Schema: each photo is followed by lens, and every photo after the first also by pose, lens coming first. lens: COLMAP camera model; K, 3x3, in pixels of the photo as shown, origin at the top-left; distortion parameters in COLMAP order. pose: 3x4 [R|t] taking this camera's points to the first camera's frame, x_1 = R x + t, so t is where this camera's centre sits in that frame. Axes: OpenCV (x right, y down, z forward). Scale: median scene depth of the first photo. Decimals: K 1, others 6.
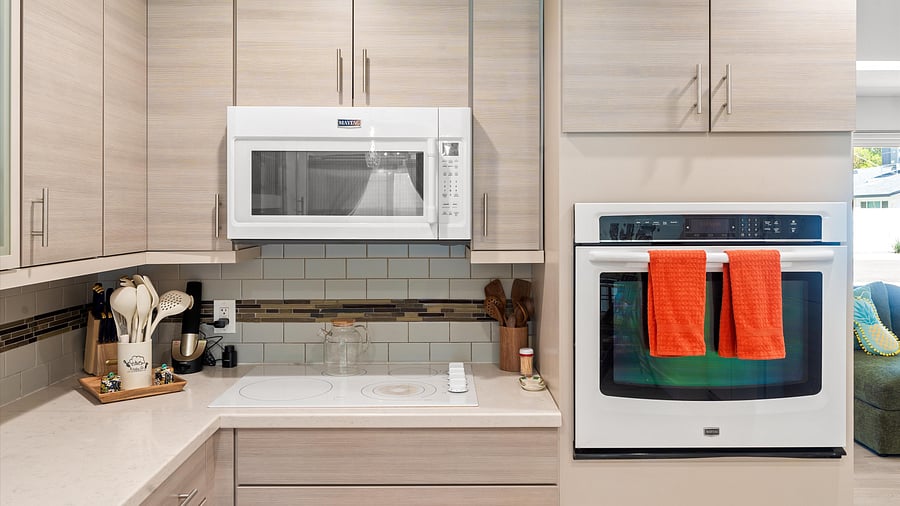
lens RADIAL K [[741.3, 0, 436.7], [0, 741.3, 199.5], [0, 0, 1]] dist [-0.006445, -0.012731]
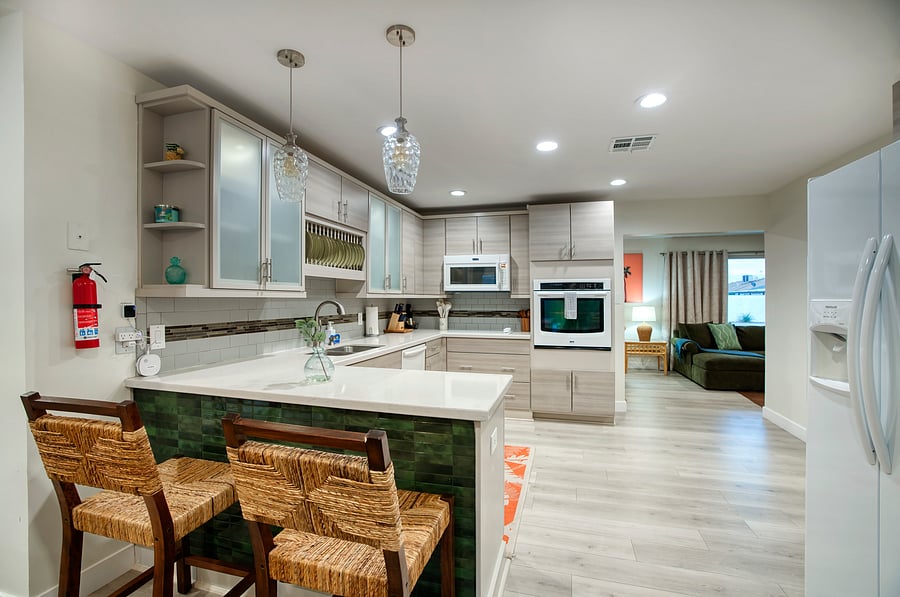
lens RADIAL K [[419.5, 0, 444.1], [0, 419.5, 289.1], [0, 0, 1]] dist [-0.023243, 0.000787]
pose [[0.961555, -0.003795, -0.274585, 0.307442], [0.001202, 0.999953, -0.009612, 0.066512], [0.274609, 0.008913, 0.961515, -1.066853]]
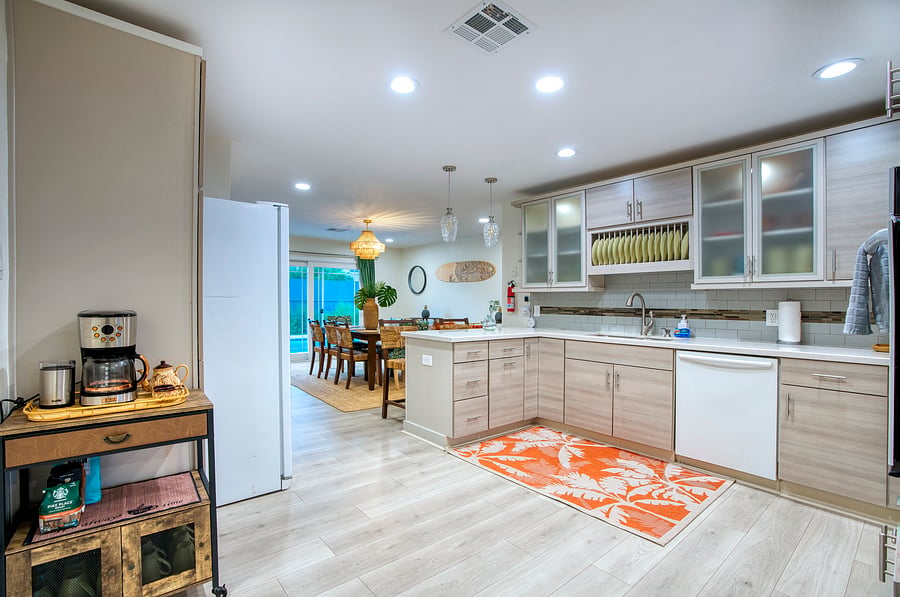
lens RADIAL K [[419.5, 0, 454.7], [0, 419.5, 300.8], [0, 0, 1]] dist [-0.023243, 0.000787]
pose [[-0.747060, -0.004005, -0.664745, 1.135069], [0.006884, 0.999882, -0.013761, 0.139213], [0.664721, -0.014856, -0.746944, 0.955677]]
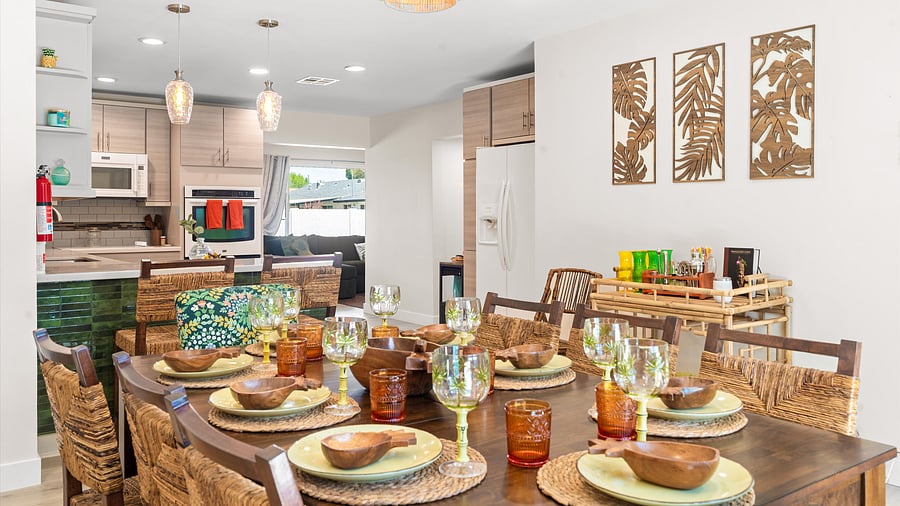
lens RADIAL K [[741.3, 0, 454.2], [0, 741.3, 245.3], [0, 0, 1]] dist [-0.006445, -0.012731]
pose [[0.796899, -0.024404, 0.603619, -0.824302], [-0.008004, 0.998669, 0.050943, 0.087960], [-0.604060, -0.045428, 0.795643, -2.294072]]
